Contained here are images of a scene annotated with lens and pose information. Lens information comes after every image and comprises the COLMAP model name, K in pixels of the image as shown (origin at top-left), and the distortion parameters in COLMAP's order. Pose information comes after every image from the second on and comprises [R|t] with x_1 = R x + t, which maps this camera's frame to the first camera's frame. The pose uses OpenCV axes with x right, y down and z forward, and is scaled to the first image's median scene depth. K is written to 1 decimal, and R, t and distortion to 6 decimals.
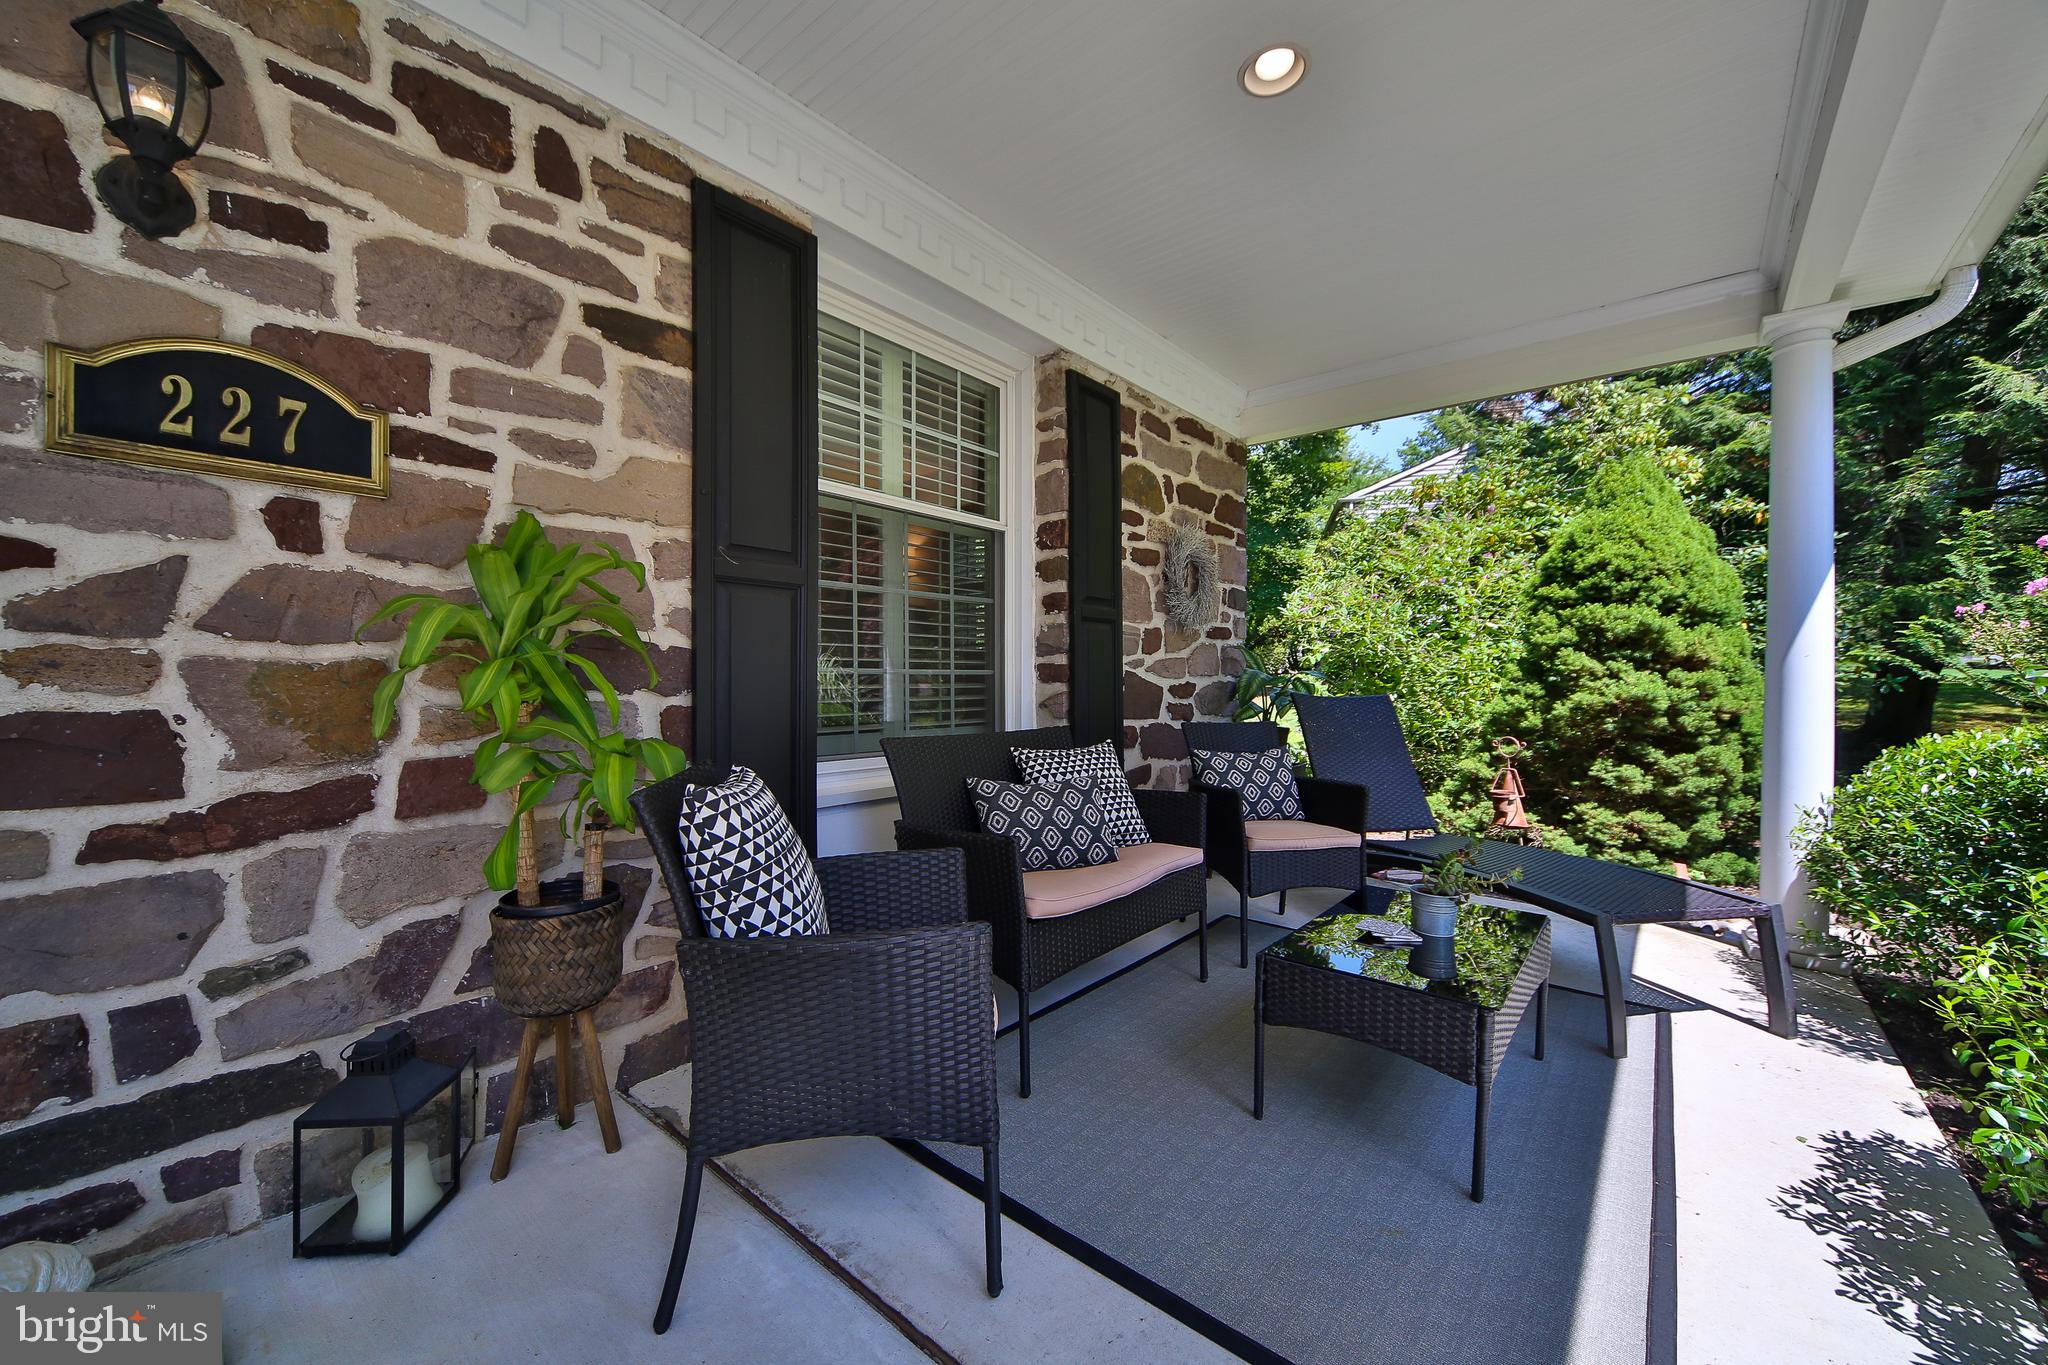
lens RADIAL K [[758.6, 0, 982.5], [0, 758.6, 684.2], [0, 0, 1]] dist [-0.000244, -0.000066]
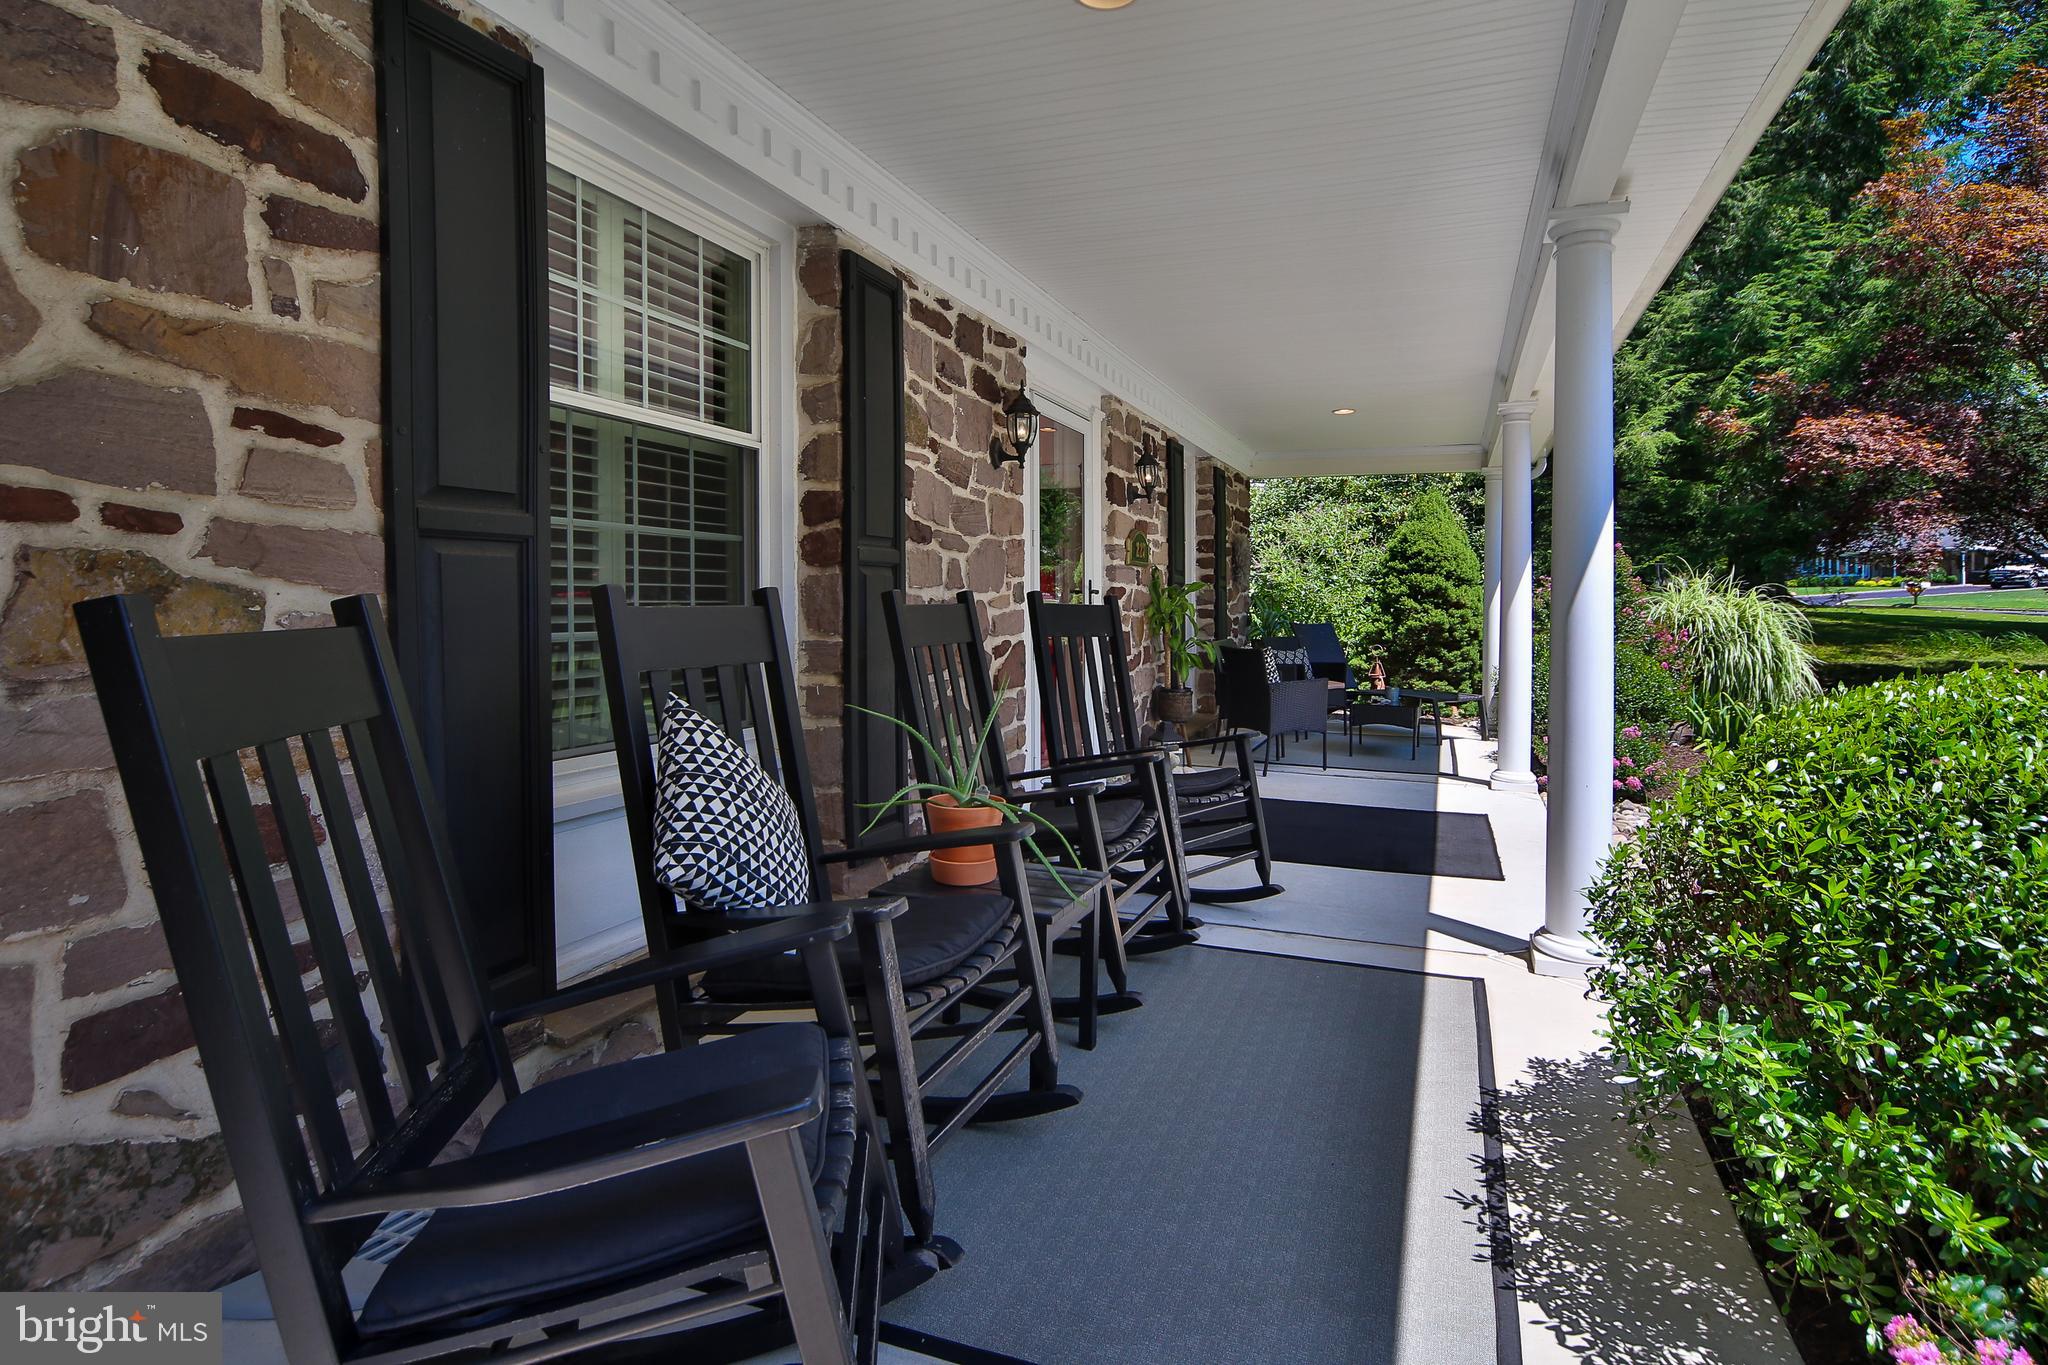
lens RADIAL K [[1004.7, 0, 1022.4], [0, 1004.7, 685.1], [0, 0, 1]] dist [-0.027758, -0.000039]
pose [[0.945952, -0.041934, 0.321583, -0.107516], [0.029103, 0.998581, 0.044607, 0.003777], [-0.322998, -0.032838, 0.945830, -0.120506]]
